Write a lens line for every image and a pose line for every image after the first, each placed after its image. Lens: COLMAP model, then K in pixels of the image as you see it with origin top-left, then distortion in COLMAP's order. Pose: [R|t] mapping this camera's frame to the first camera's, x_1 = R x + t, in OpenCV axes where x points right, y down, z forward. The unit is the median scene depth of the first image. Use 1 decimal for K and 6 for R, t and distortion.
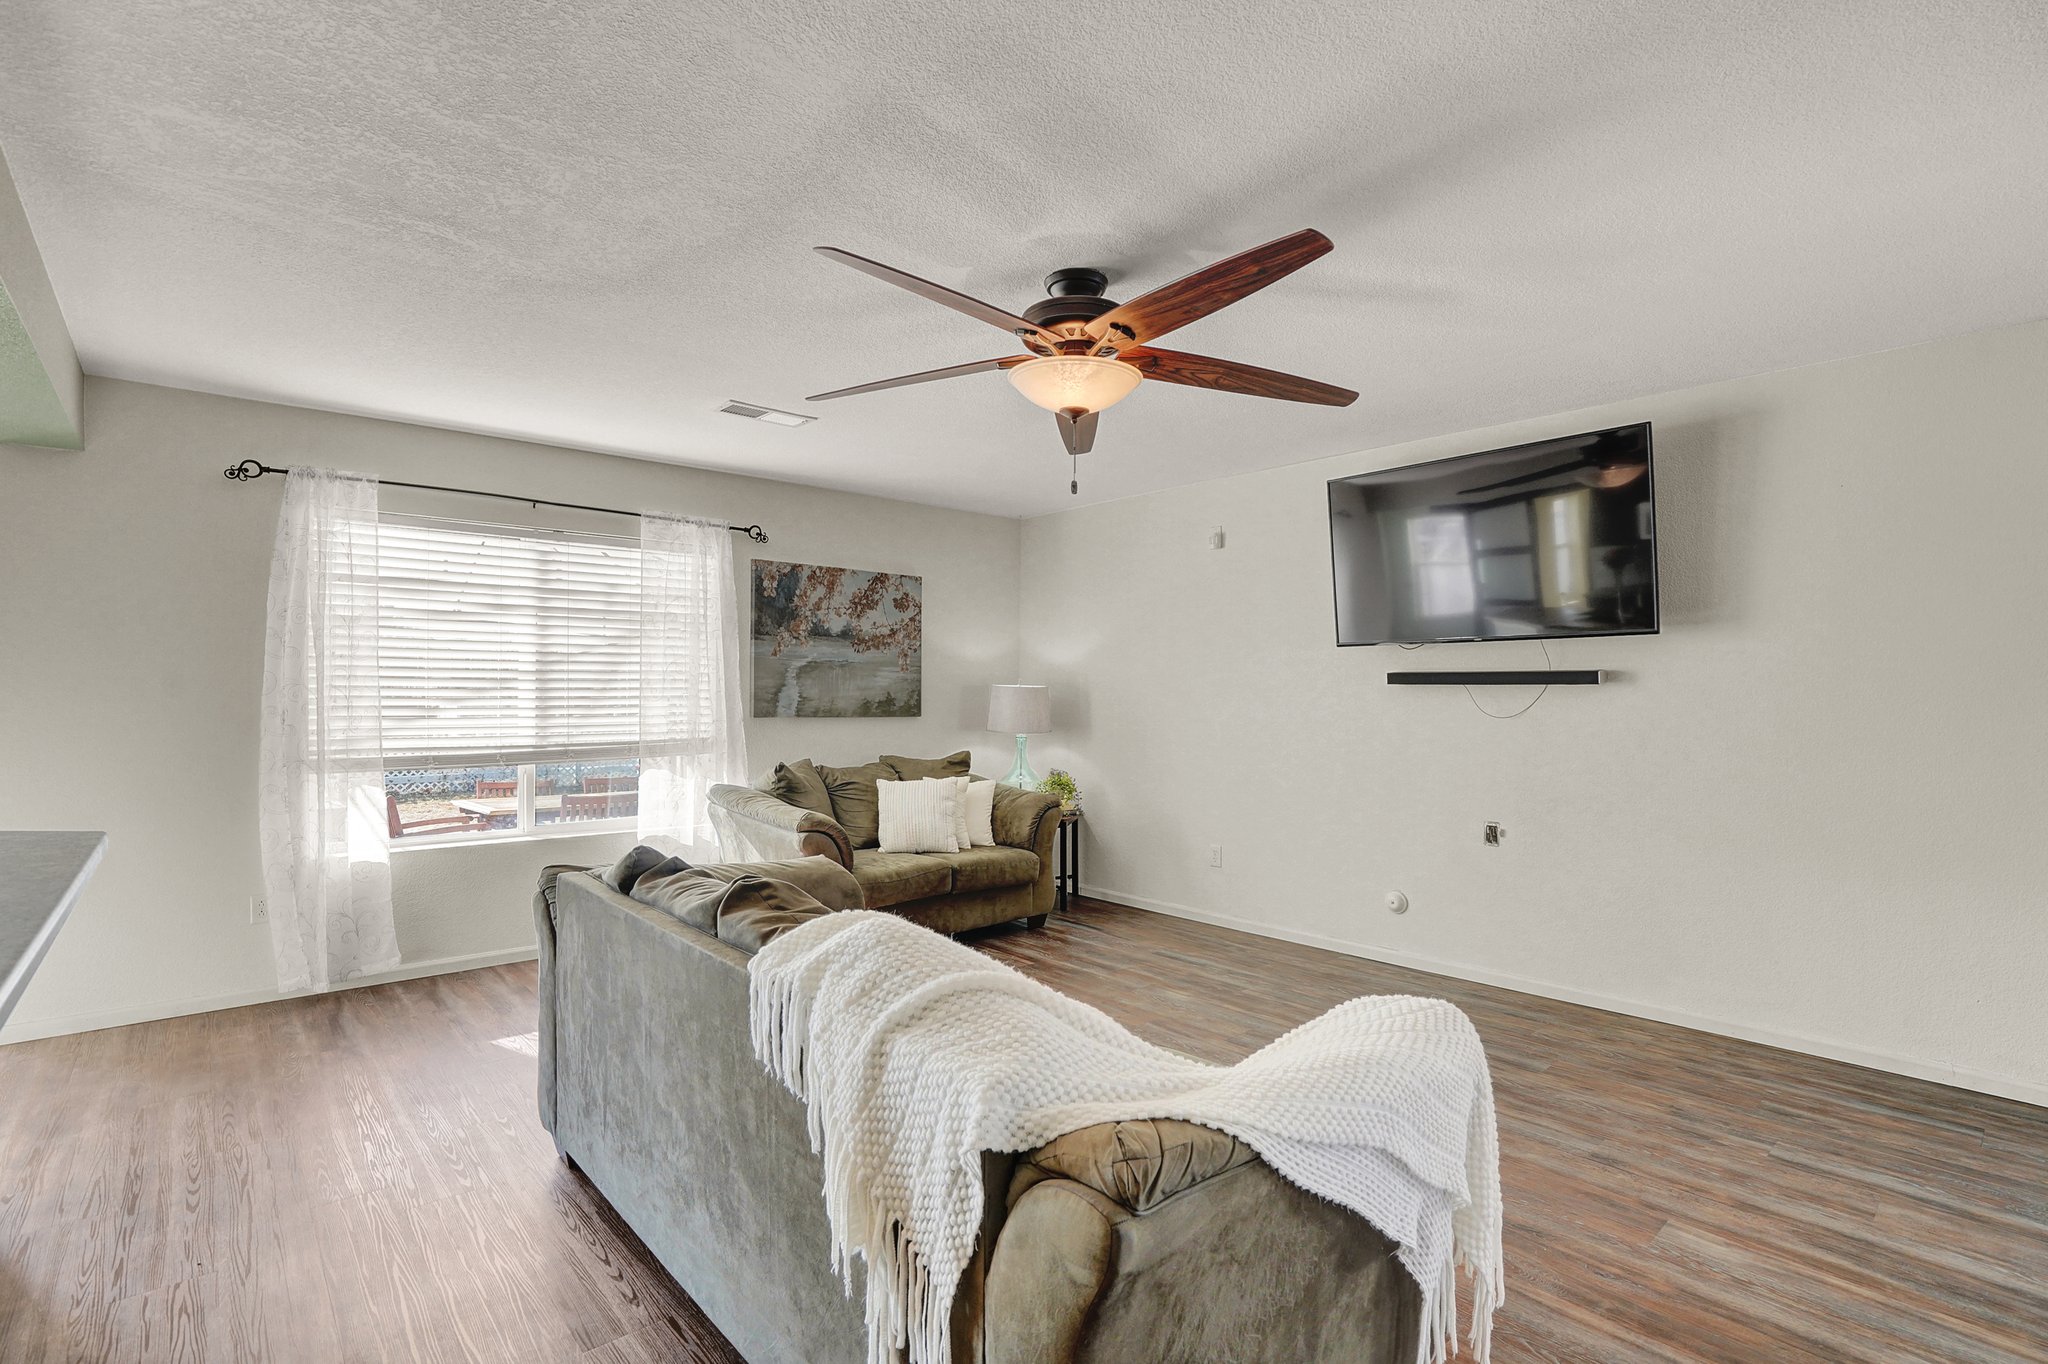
lens RADIAL K [[957.8, 0, 1024.0], [0, 957.8, 682.0], [0, 0, 1]] dist [-0.031416, 0.000799]
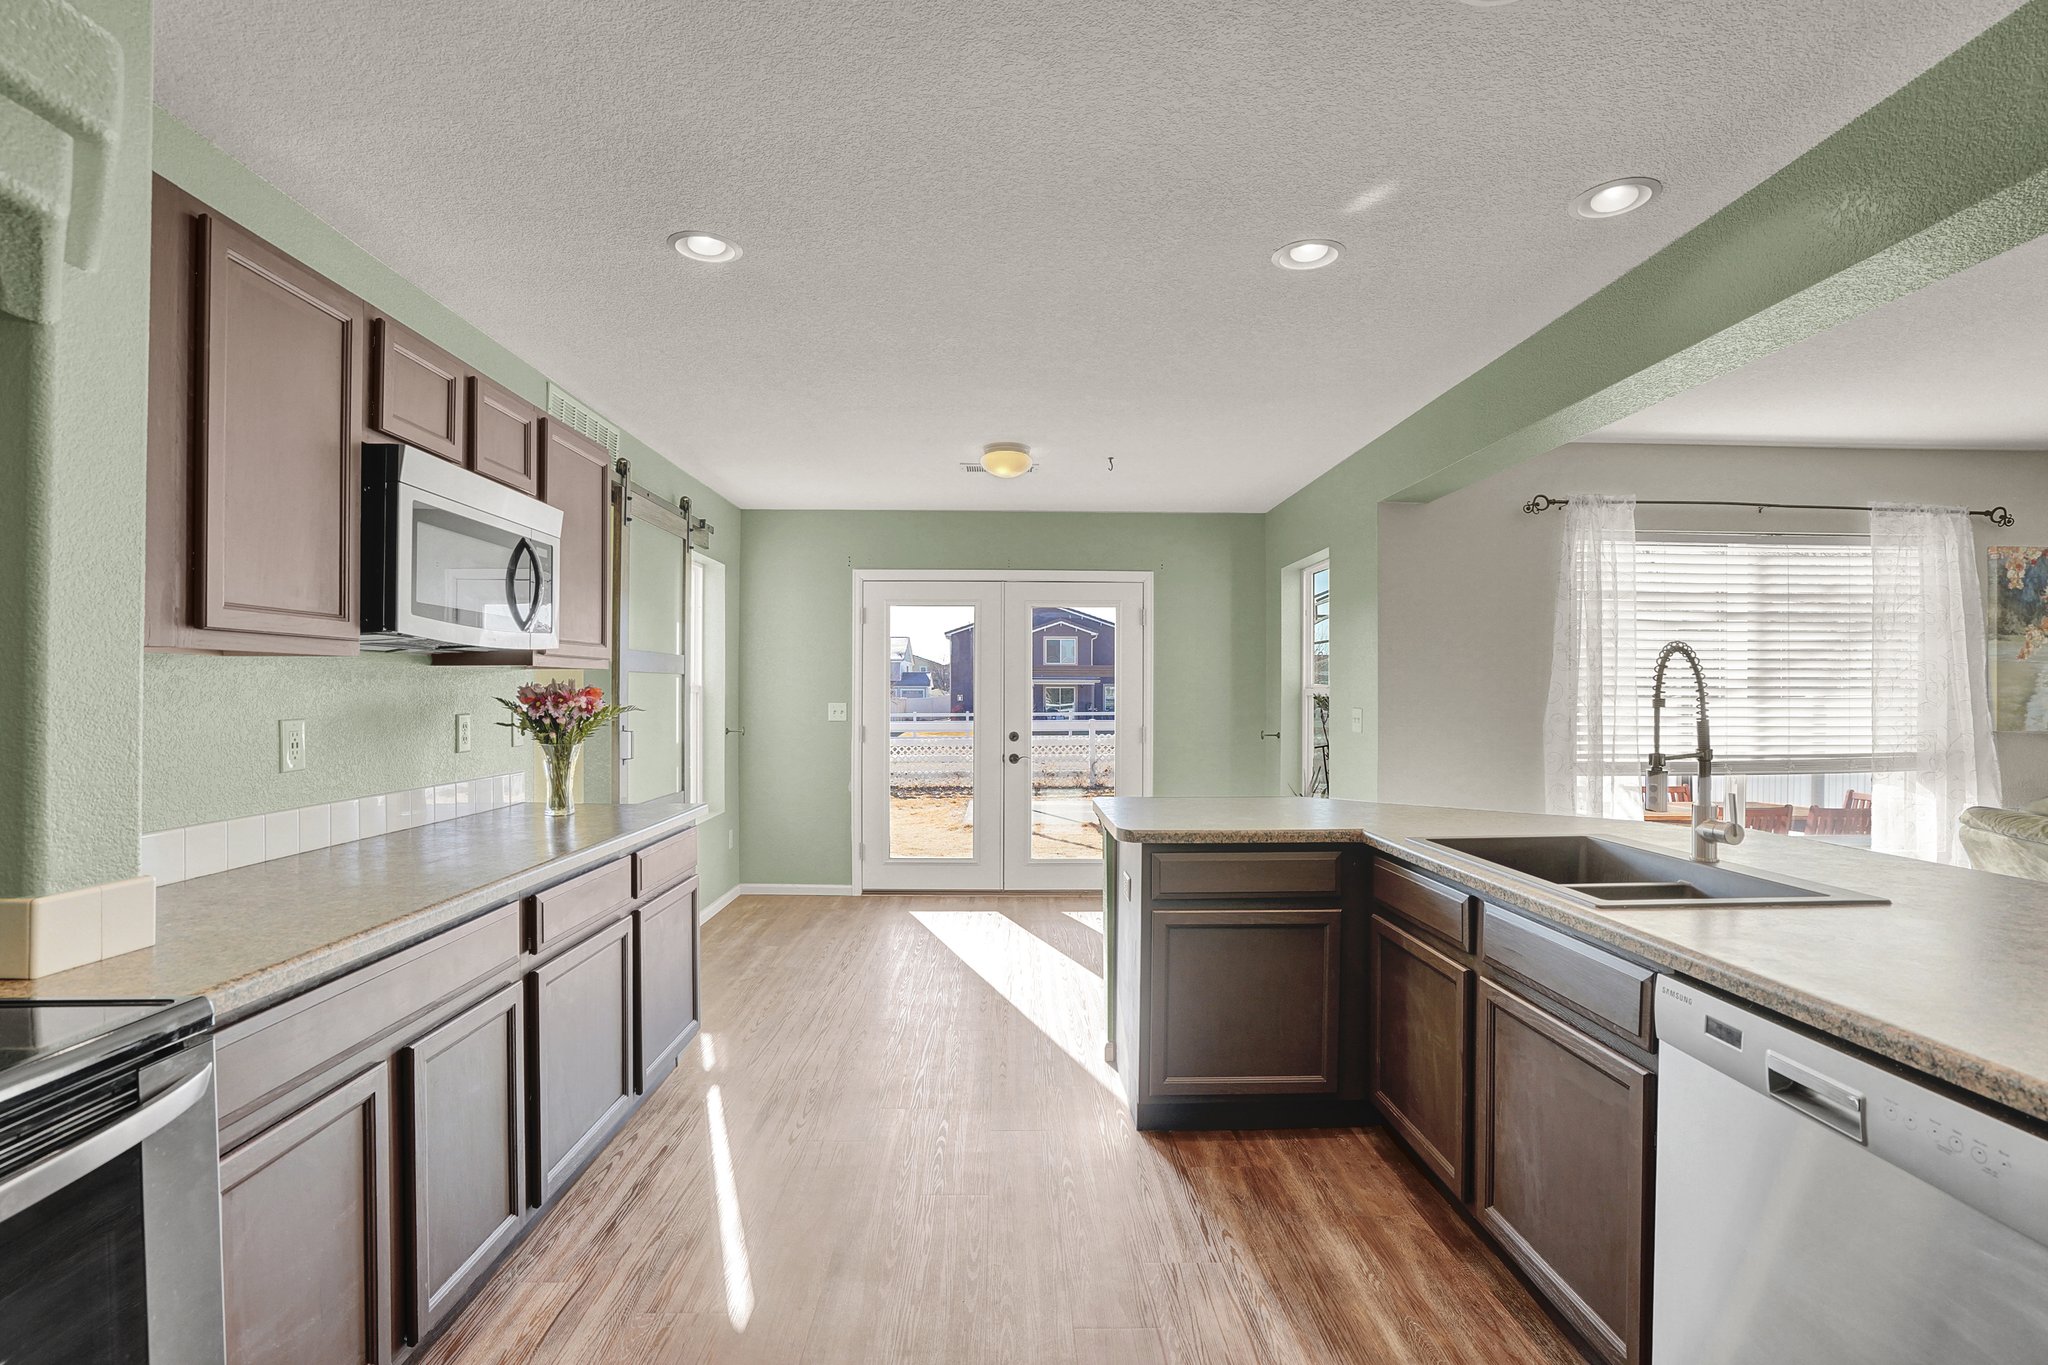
lens RADIAL K [[957.8, 0, 1024.0], [0, 957.8, 682.5], [0, 0, 1]] dist [-0.031416, 0.000799]
pose [[0.765391, -0.004671, -0.643549, -0.452127], [0.004720, 0.999988, -0.001645, -0.009587], [0.643549, -0.001778, 0.765403, -0.218933]]
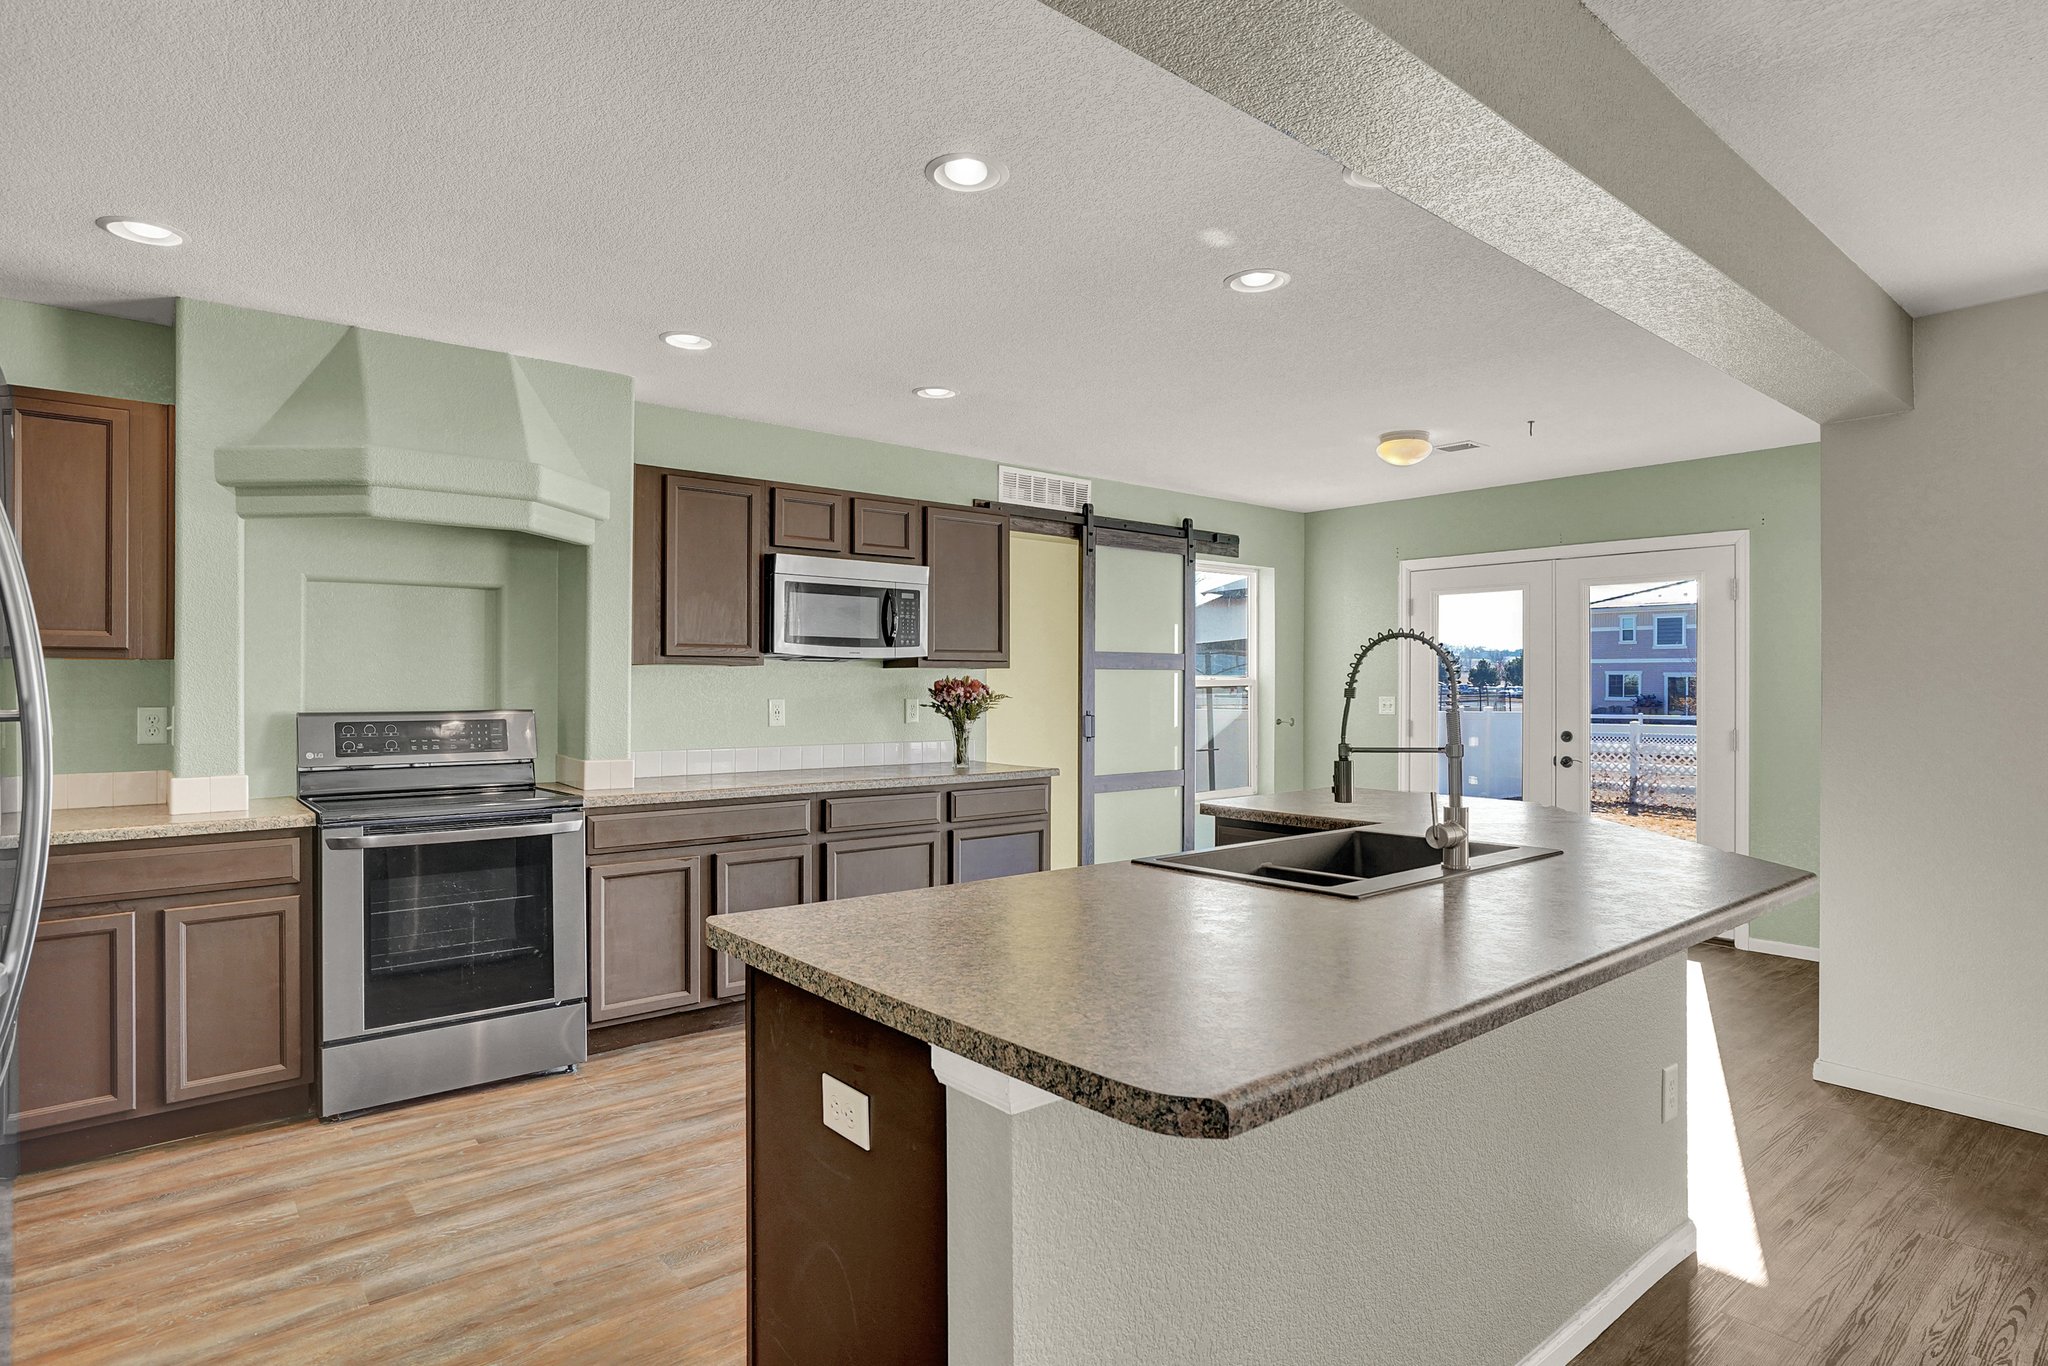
lens RADIAL K [[1084.1, 0, 1019.5], [0, 1084.1, 676.0], [0, 0, 1]] dist [-0.043006, 0.023504]
pose [[-0.026993, -0.008789, -0.999597, -0.020022], [0.008955, 0.999919, -0.009034, -0.004107], [0.999596, -0.009195, -0.026912, 0.157783]]
